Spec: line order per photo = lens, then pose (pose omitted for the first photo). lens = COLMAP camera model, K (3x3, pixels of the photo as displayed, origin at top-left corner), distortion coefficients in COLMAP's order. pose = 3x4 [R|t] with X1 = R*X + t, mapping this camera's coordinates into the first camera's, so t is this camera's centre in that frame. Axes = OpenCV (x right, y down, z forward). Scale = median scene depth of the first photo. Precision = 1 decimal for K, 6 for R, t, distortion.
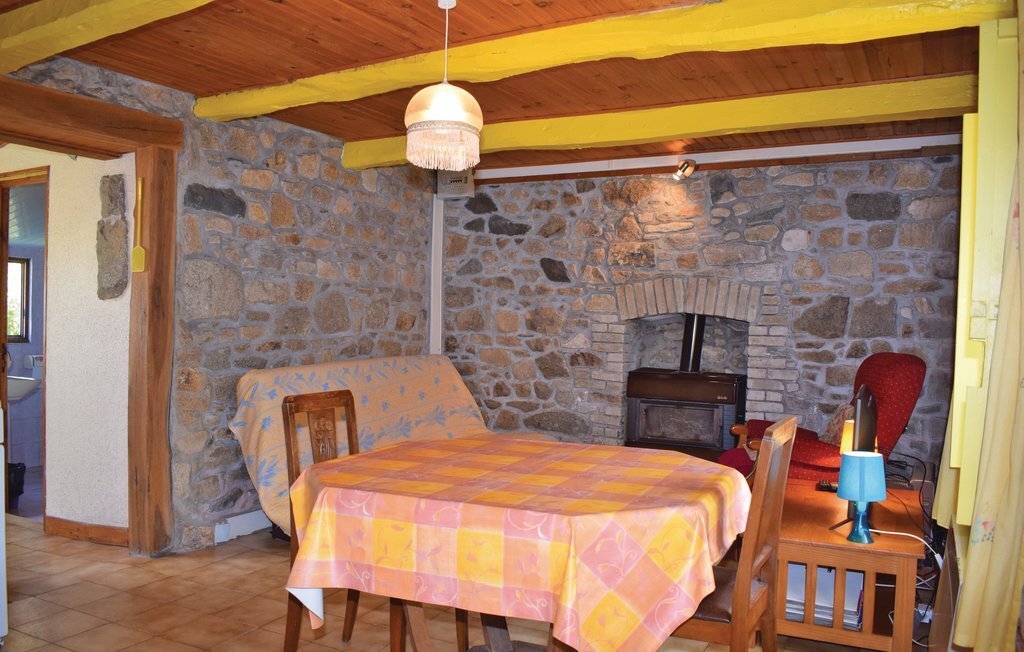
lens RADIAL K [[811.5, 0, 508.2], [0, 811.5, 329.5], [0, 0, 1]] dist [-0.095823, 0.015659]
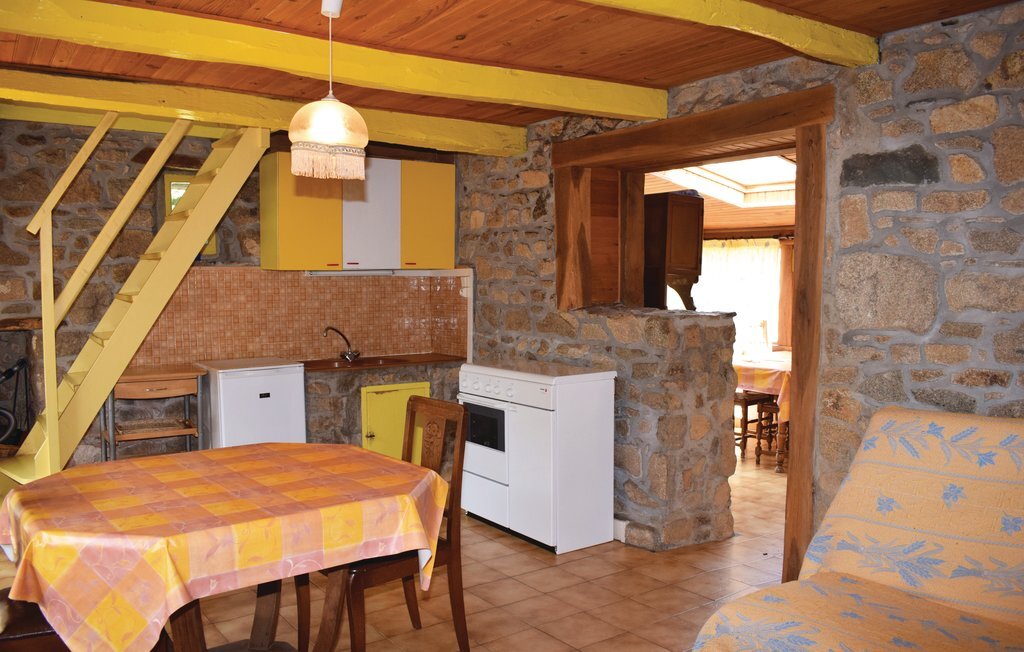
lens RADIAL K [[811.5, 0, 509.2], [0, 811.5, 335.7], [0, 0, 1]] dist [-0.095823, 0.015659]
pose [[-0.447856, 0.045490, -0.892948, 0.449421], [-0.013101, 0.998264, 0.057426, -0.046893], [0.894010, 0.037417, -0.446482, 1.037192]]
